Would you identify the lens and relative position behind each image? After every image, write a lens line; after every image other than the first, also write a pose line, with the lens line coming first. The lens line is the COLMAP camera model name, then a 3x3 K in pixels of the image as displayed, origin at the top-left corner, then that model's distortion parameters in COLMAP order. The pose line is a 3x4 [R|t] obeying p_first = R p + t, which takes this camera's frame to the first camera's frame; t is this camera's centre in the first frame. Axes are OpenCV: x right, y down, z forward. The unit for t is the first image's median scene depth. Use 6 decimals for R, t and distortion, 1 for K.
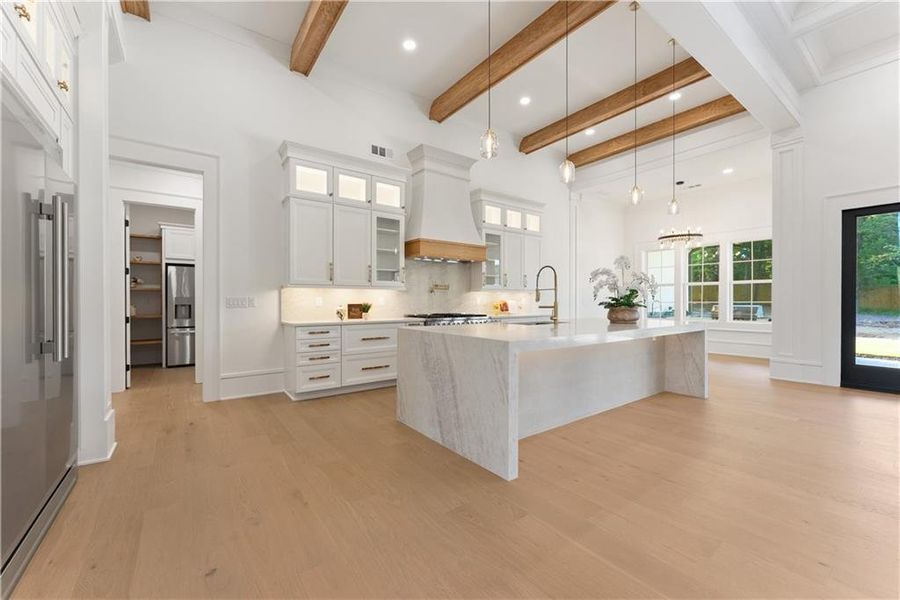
lens RADIAL K [[362.8, 0, 447.3], [0, 362.8, 303.6], [0, 0, 1]] dist [-0.004233, 0.000642]
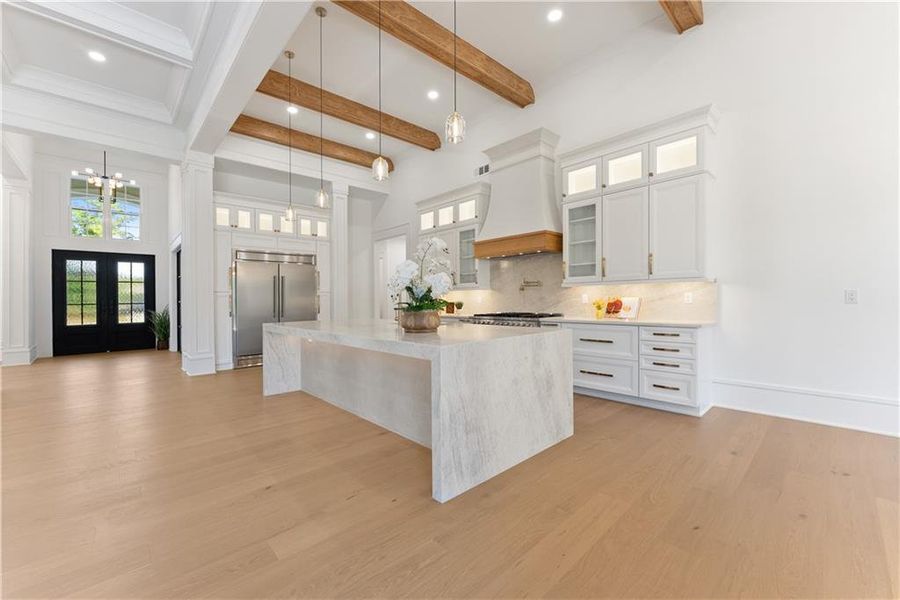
lens RADIAL K [[362.8, 0, 448.3], [0, 362.8, 306.0], [0, 0, 1]] dist [-0.004233, 0.000642]
pose [[0.106914, 0.017323, -0.994117, 0.979606], [0.006490, 0.999815, 0.018120, -0.008896], [0.994247, -0.008390, 0.106782, 0.780670]]
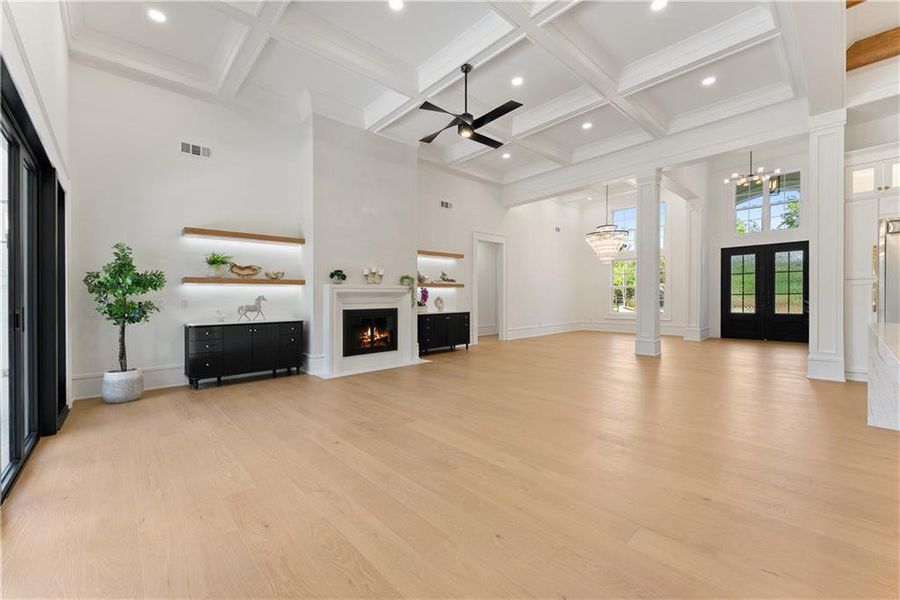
lens RADIAL K [[362.8, 0, 448.1], [0, 362.8, 298.7], [0, 0, 1]] dist [-0.004233, 0.000642]
pose [[-0.994602, 0.012792, -0.102971, 0.849009], [0.011979, 0.999892, 0.008514, -0.009746], [0.103069, 0.007234, -0.994648, 0.967691]]
